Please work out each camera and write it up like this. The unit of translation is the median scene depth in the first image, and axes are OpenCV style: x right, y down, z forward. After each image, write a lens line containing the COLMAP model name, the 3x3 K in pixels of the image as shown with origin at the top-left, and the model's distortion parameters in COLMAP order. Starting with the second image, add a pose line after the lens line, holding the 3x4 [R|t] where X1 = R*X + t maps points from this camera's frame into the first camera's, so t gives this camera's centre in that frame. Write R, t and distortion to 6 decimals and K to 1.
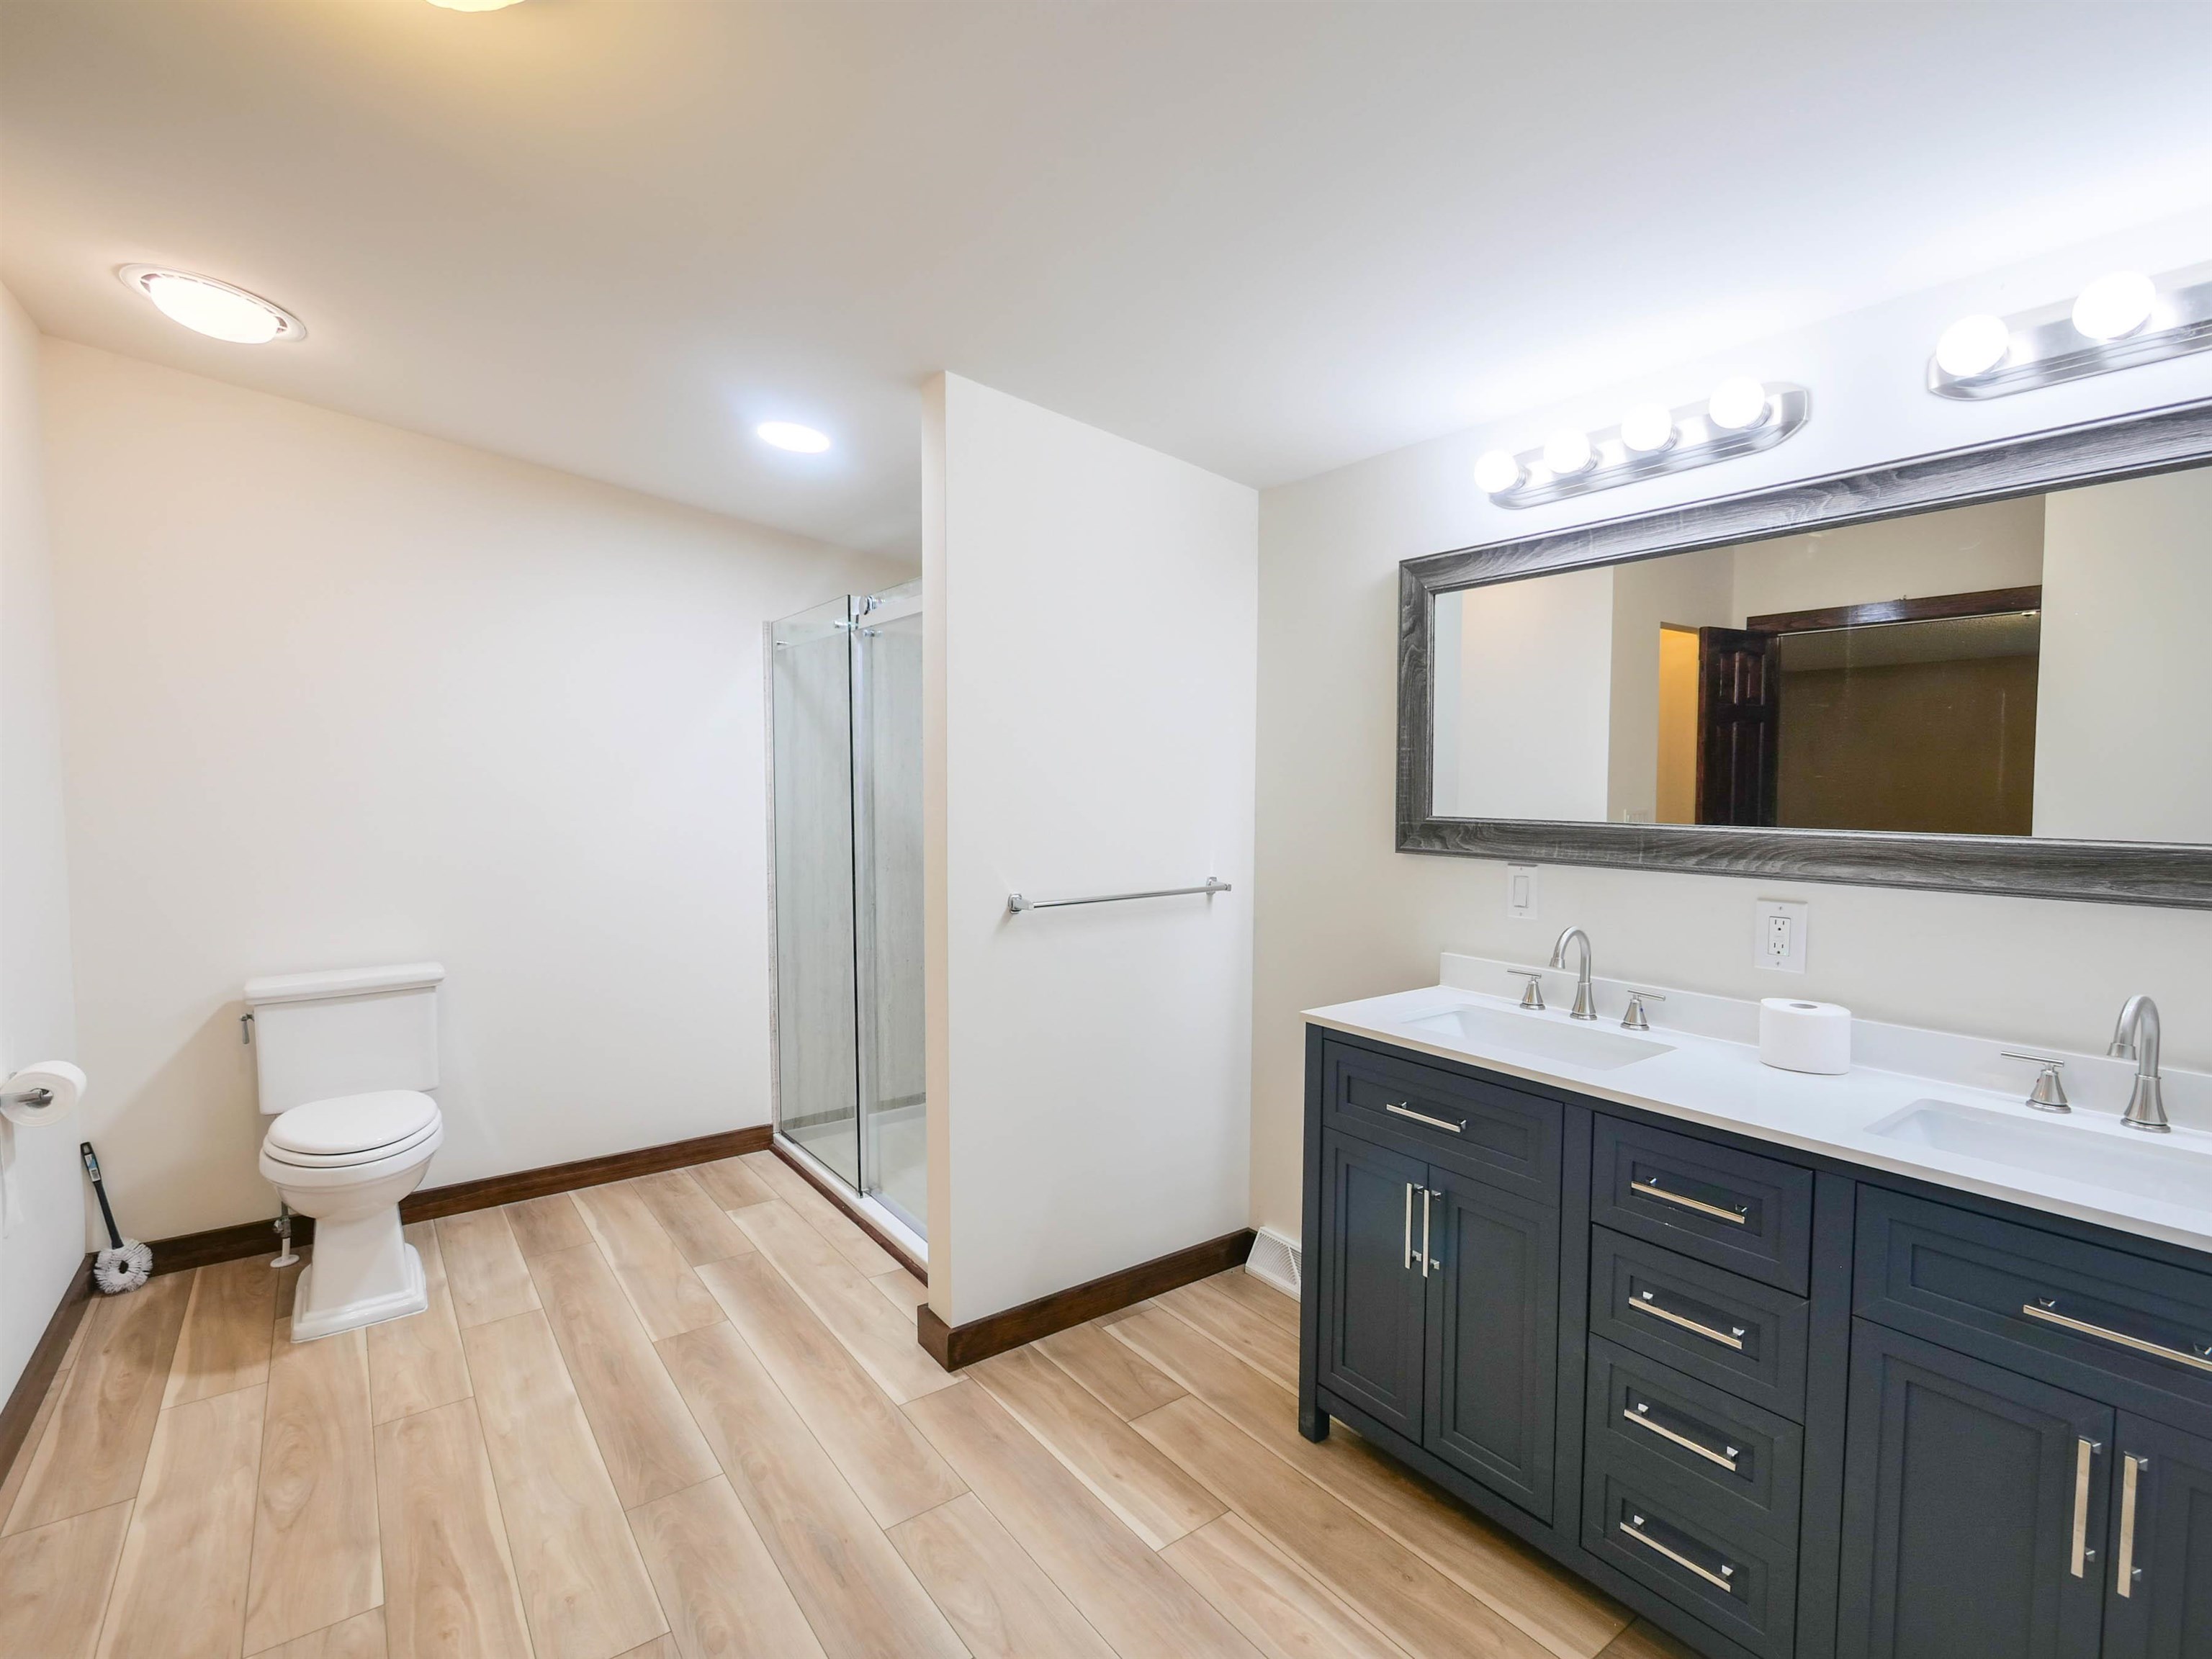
lens RADIAL K [[1083.7, 0, 1093.6], [0, 1083.7, 832.9], [0, 0, 1]] dist [-0.002536, -0.000445]
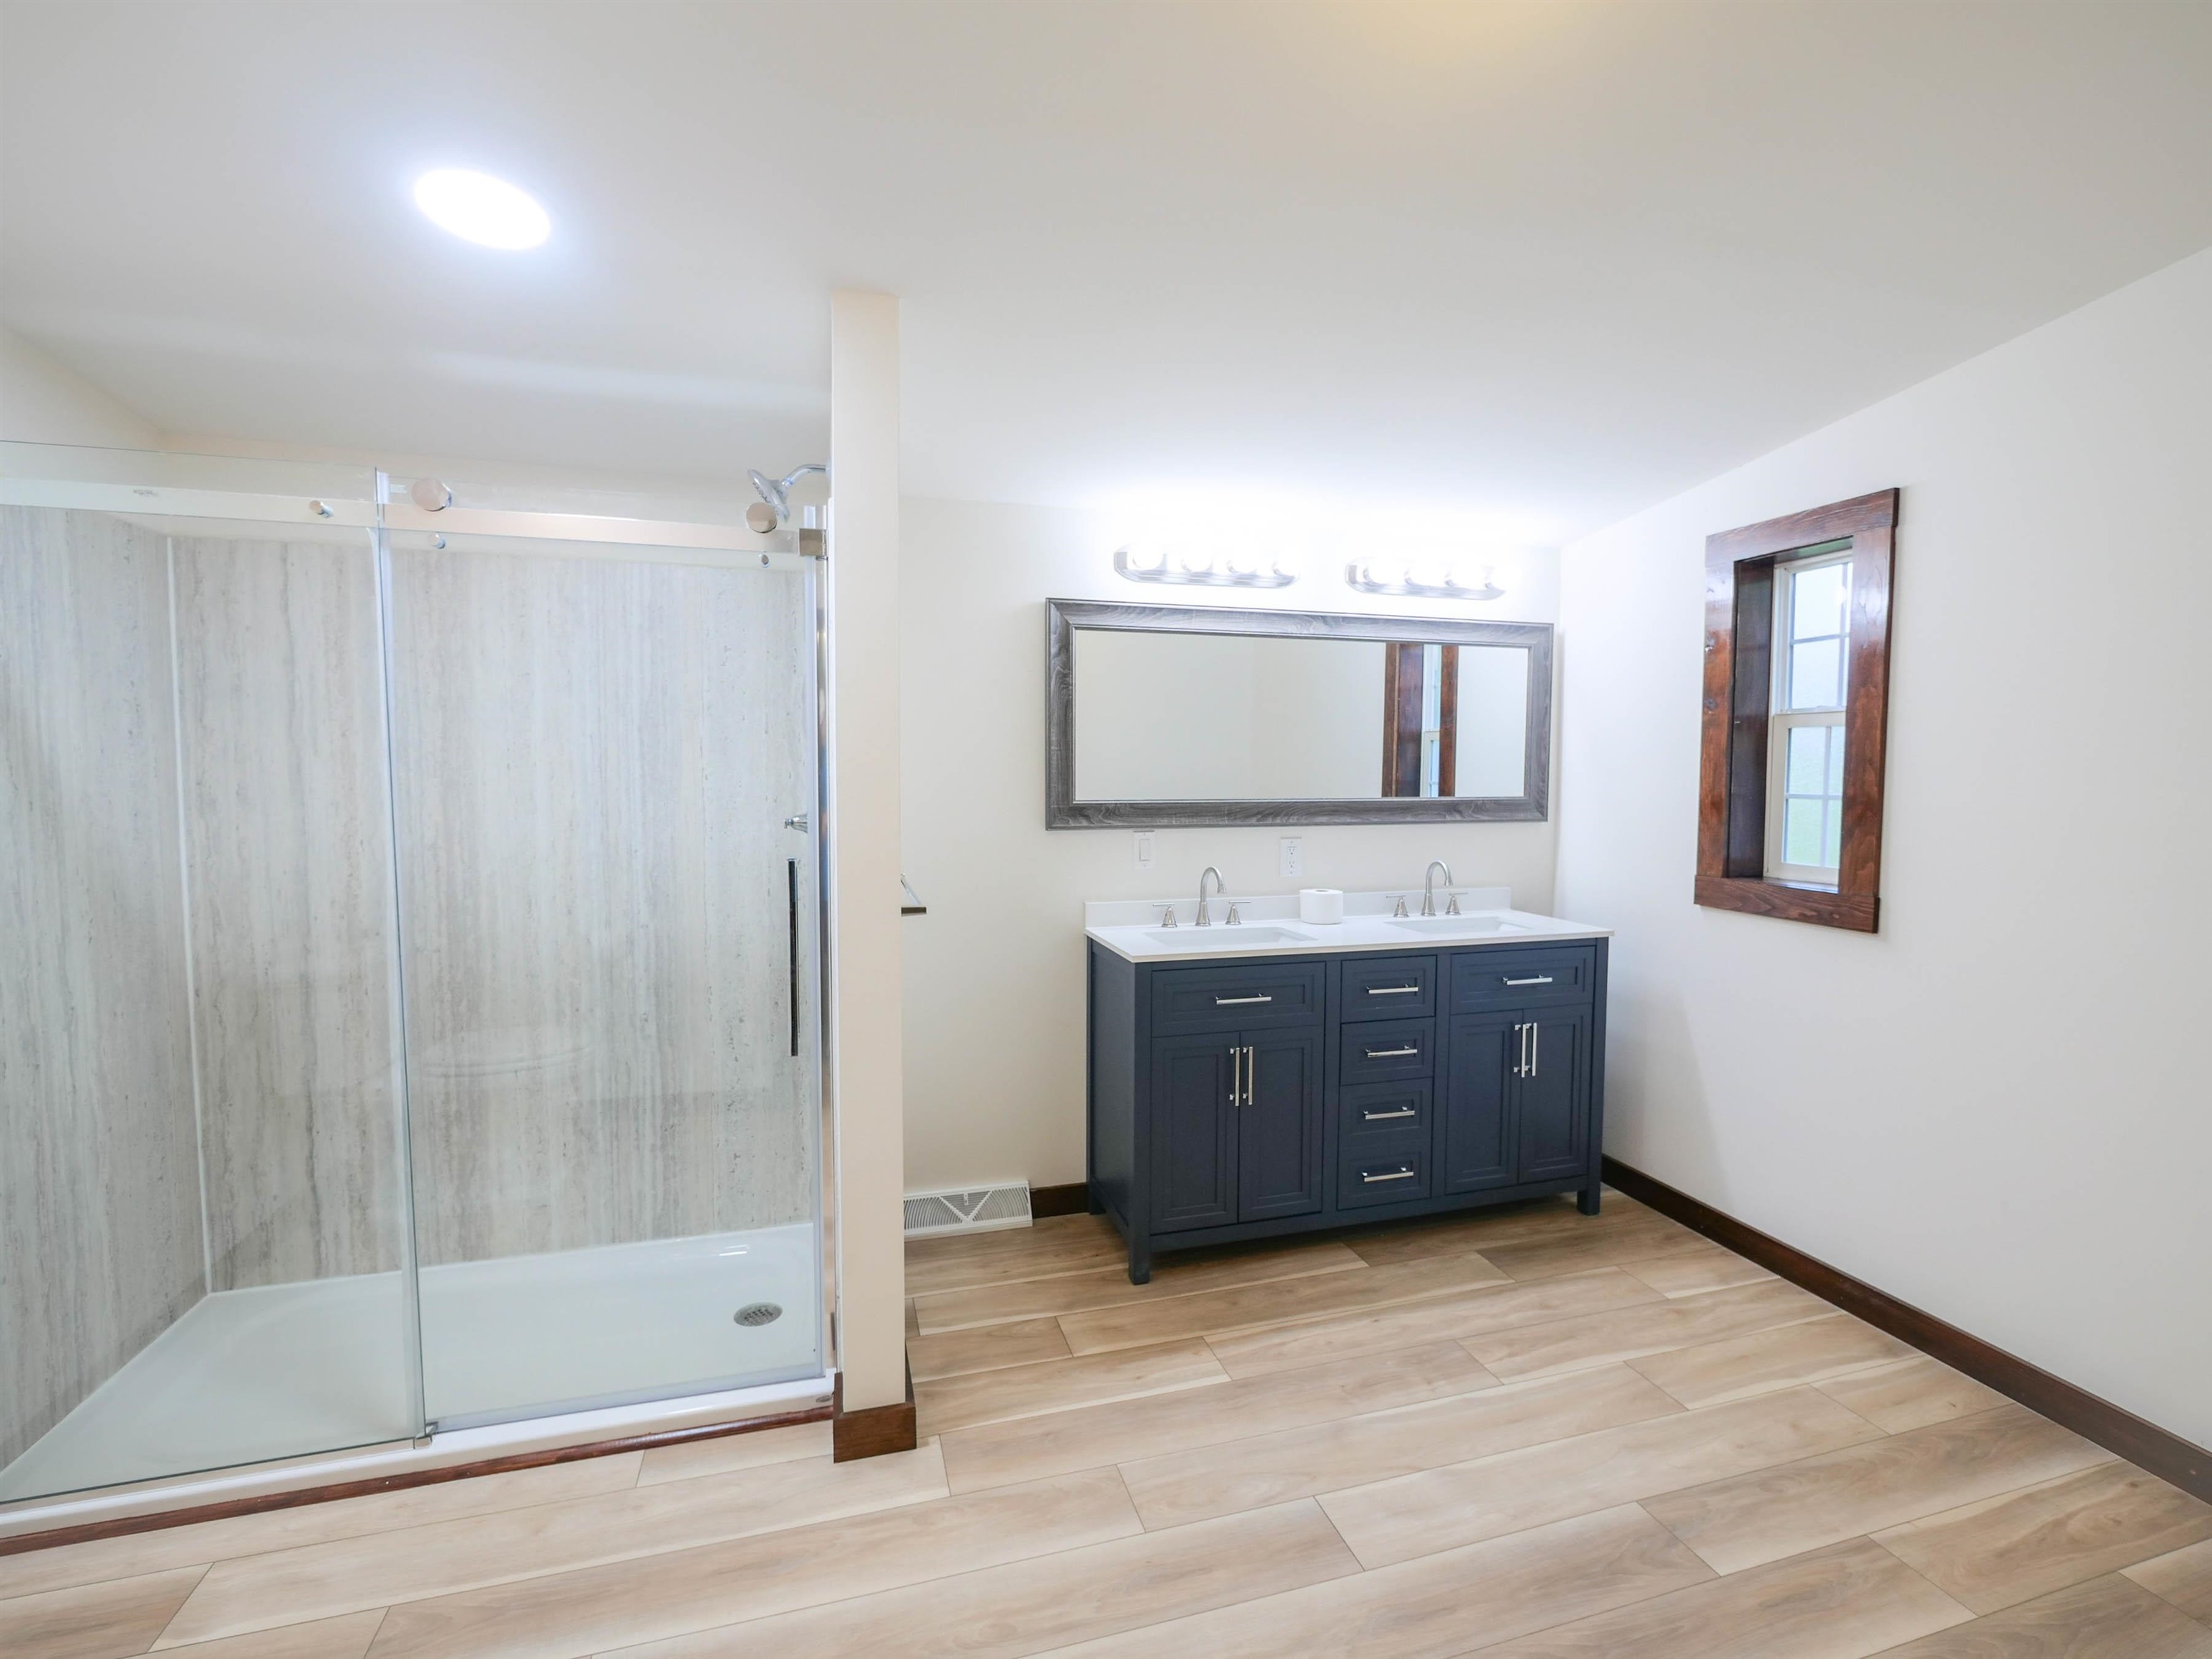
lens RADIAL K [[1035.3, 0, 1097.3], [0, 1035.3, 839.5], [0, 0, 1]] dist [-0.005222, -0.000577]
pose [[0.303991, -0.068590, 0.950203, -0.952010], [0.046588, 0.997282, 0.057084, -0.042325], [-0.951535, 0.026915, 0.306360, 0.654882]]
